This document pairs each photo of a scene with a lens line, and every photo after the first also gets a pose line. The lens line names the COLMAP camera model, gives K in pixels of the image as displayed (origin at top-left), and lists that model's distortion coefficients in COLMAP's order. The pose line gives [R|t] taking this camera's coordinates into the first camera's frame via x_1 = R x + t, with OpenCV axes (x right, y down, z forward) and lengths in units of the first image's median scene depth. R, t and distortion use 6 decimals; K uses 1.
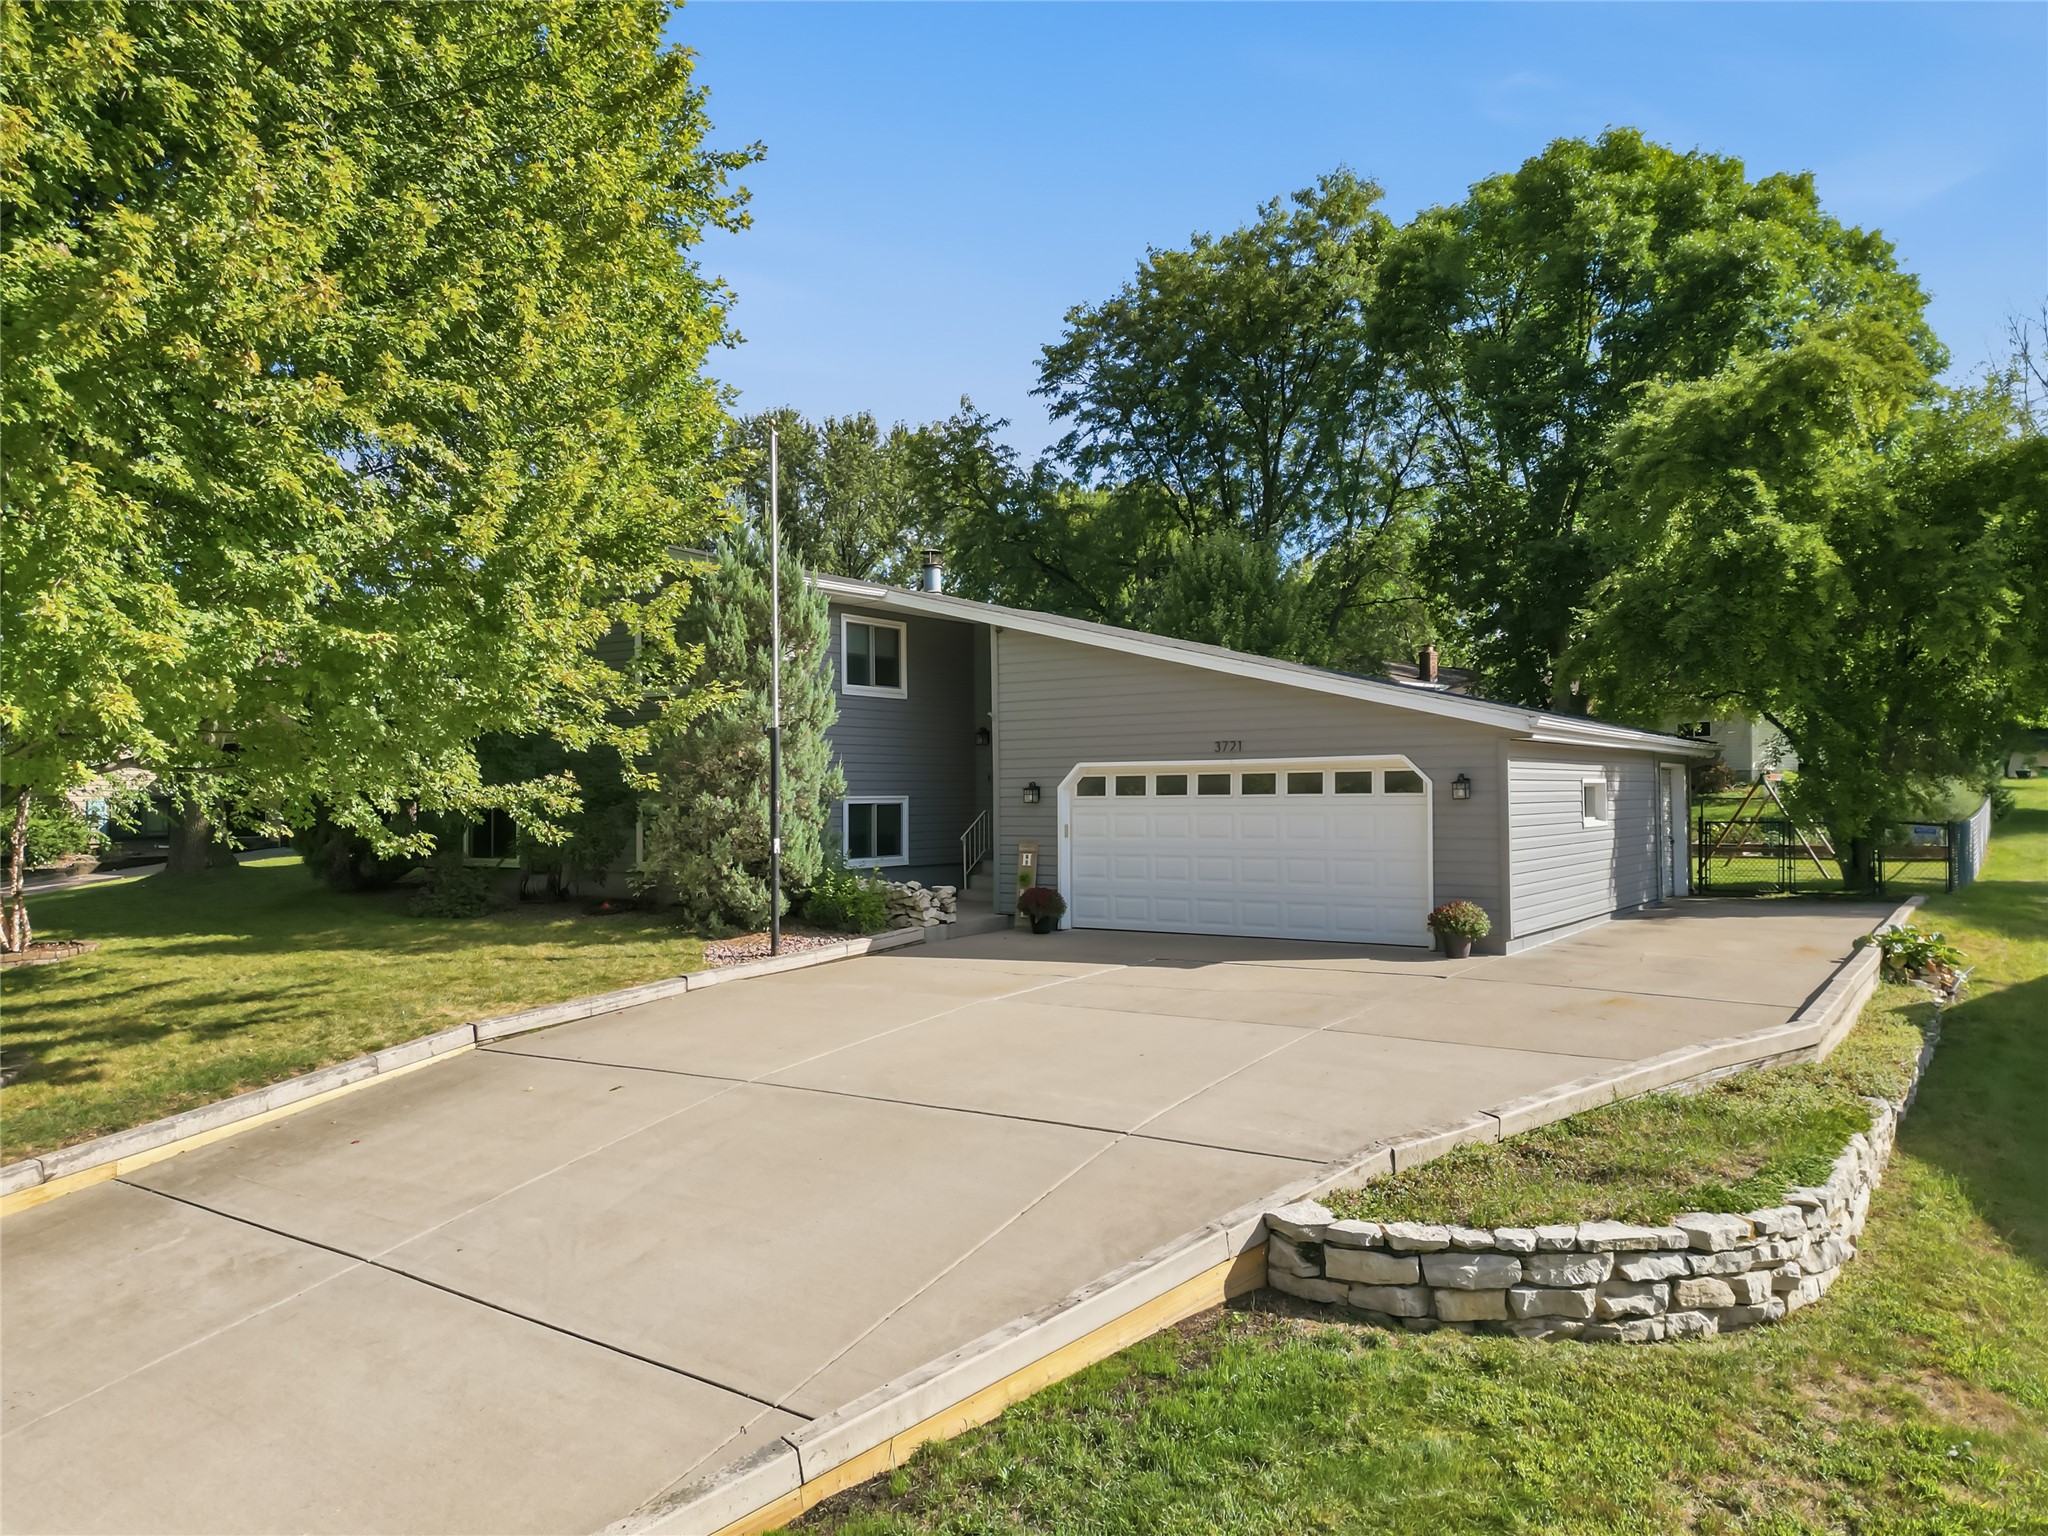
lens RADIAL K [[1415.4, 0, 1027.2], [0, 1415.4, 769.0], [0, 0, 1]] dist [0.062611, -0.059250]
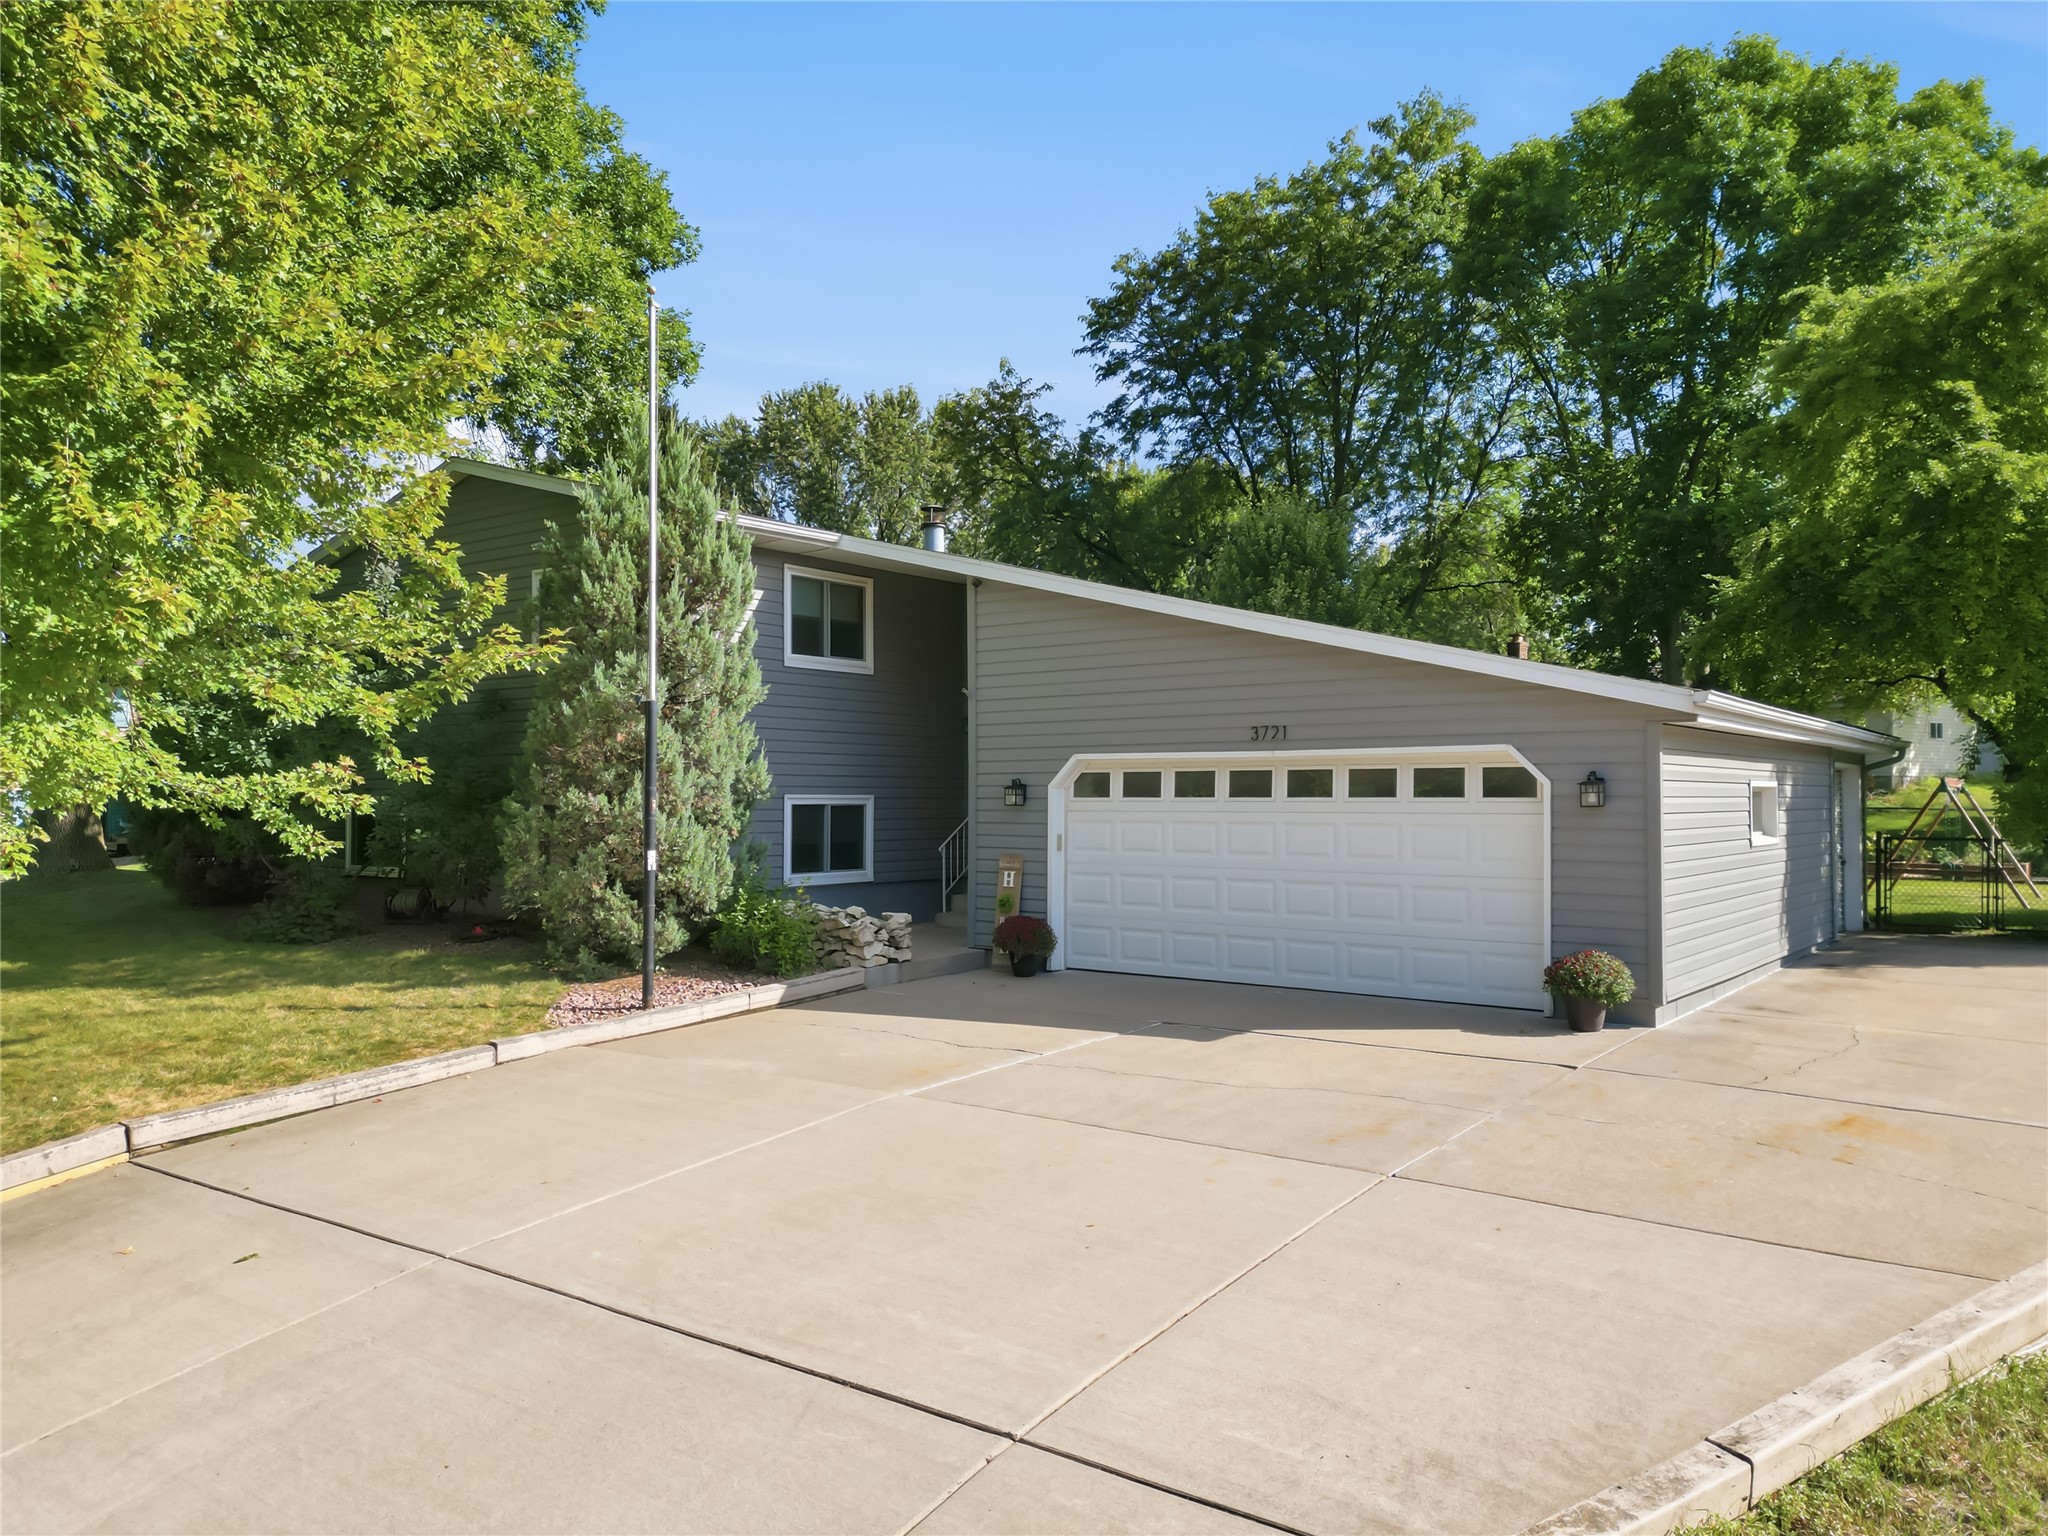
lens RADIAL K [[1415.4, 0, 1025.0], [0, 1415.4, 771.0], [0, 0, 1]] dist [0.062611, -0.059250]
pose [[0.998631, 0.008708, -0.051574, 0.045571], [-0.008655, 0.999962, 0.001251, 0.003776], [0.051583, -0.000803, 0.998668, 0.215278]]
